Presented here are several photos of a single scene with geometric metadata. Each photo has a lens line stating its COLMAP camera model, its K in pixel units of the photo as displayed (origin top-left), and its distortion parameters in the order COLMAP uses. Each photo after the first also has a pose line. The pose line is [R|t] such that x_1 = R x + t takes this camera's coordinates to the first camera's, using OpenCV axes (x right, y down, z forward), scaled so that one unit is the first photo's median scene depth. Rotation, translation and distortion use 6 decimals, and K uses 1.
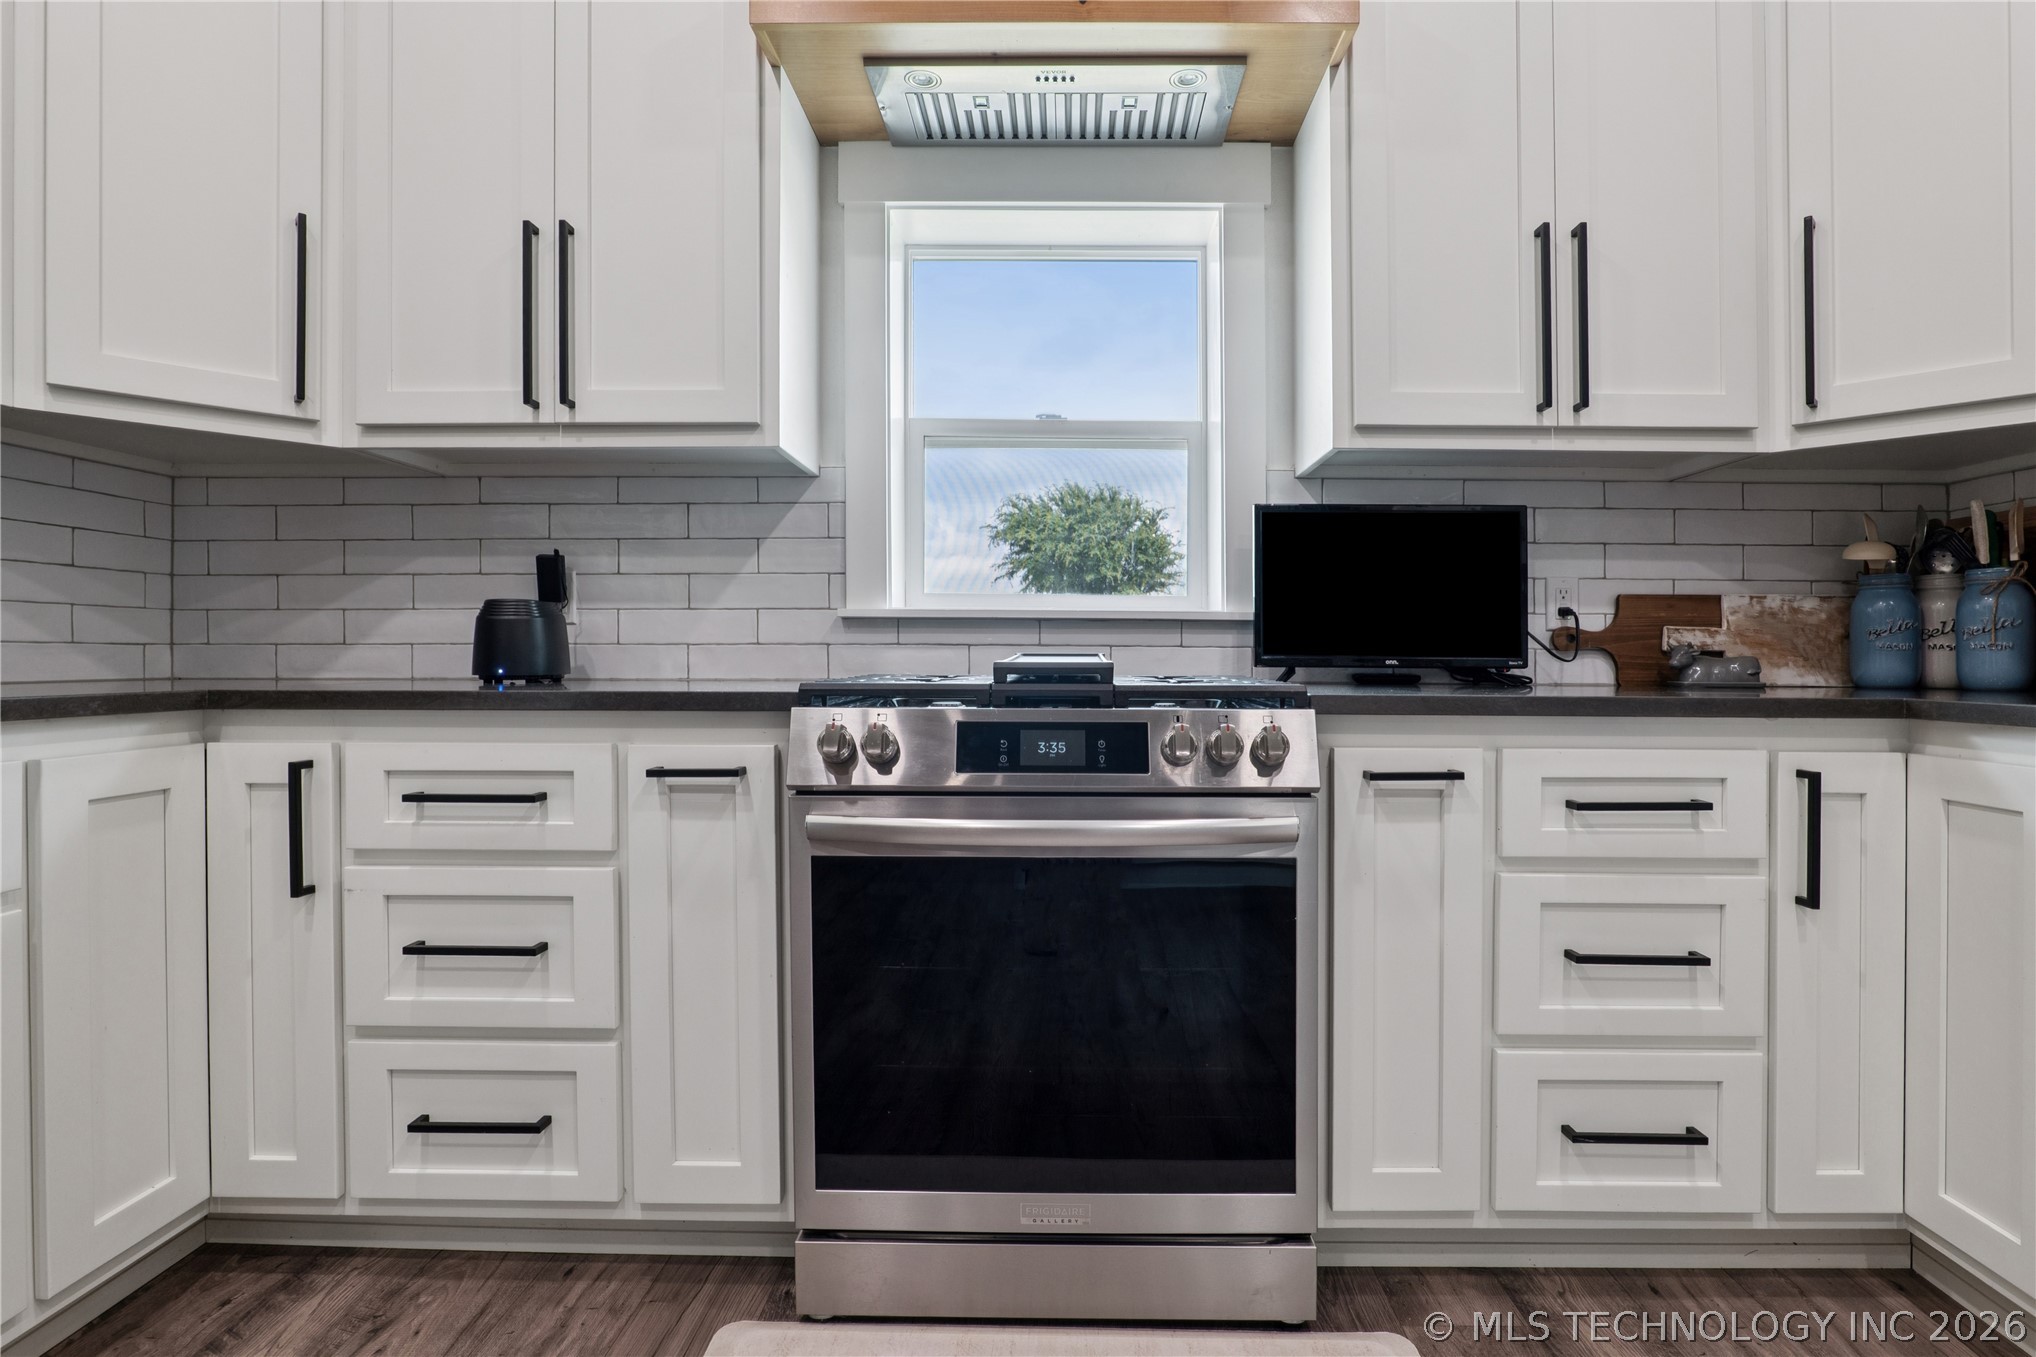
lens RADIAL K [[978.8, 0, 1028.0], [0, 978.8, 666.6], [0, 0, 1]] dist [-0.019602, 0.003801]
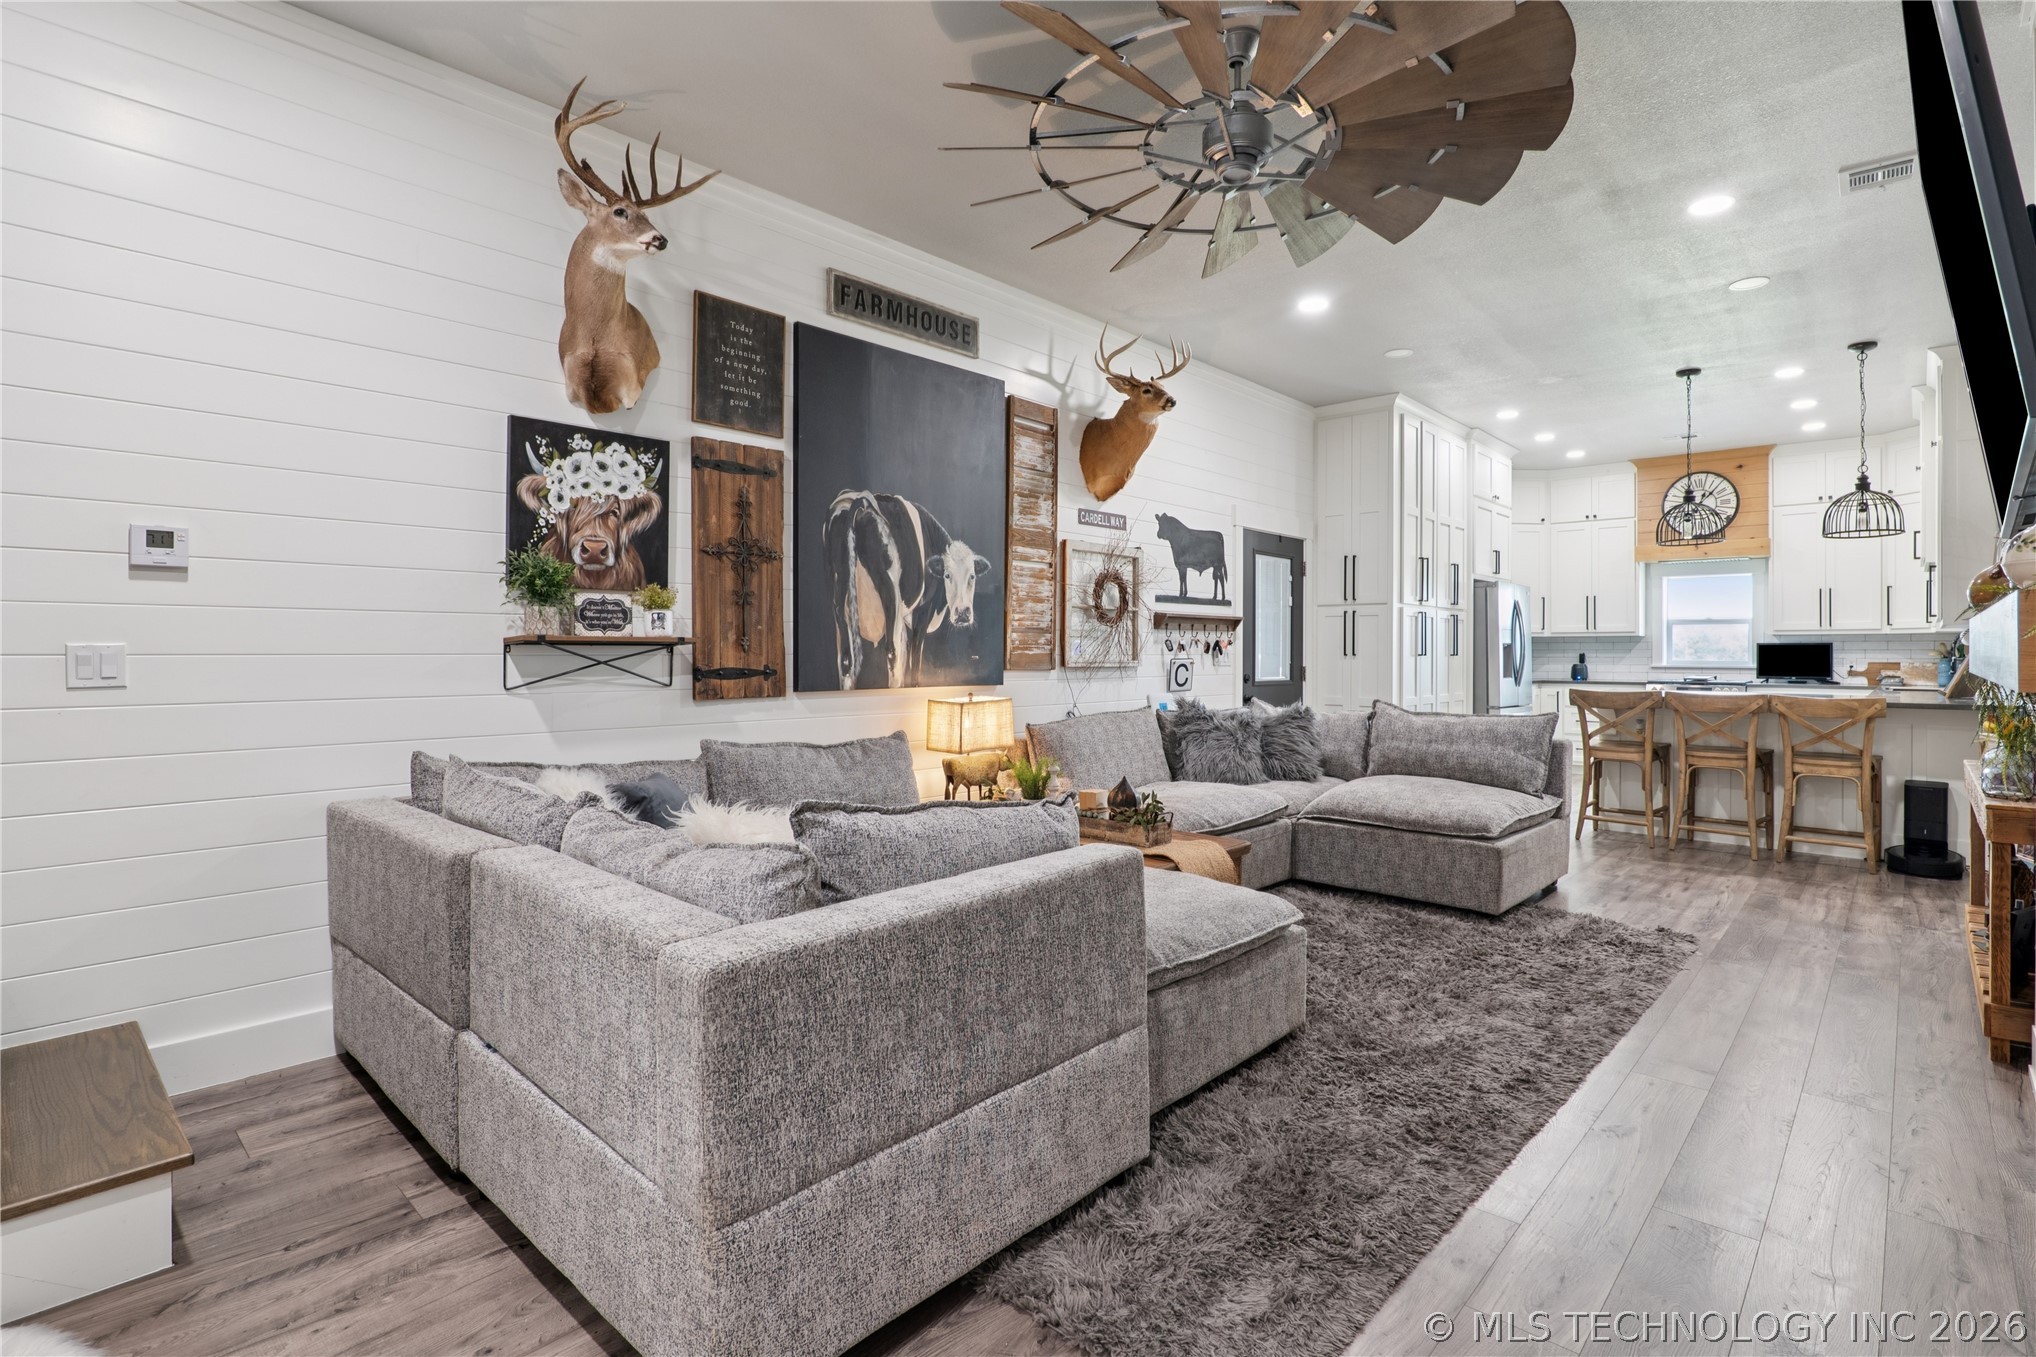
lens RADIAL K [[978.8, 0, 1020.4], [0, 978.8, 668.9], [0, 0, 1]] dist [-0.019602, 0.003801]
pose [[0.747791, 0.008089, -0.663885, 0.650165], [-0.005896, 0.999967, 0.005543, -0.047841], [0.663908, -0.000230, 0.747814, -4.546664]]
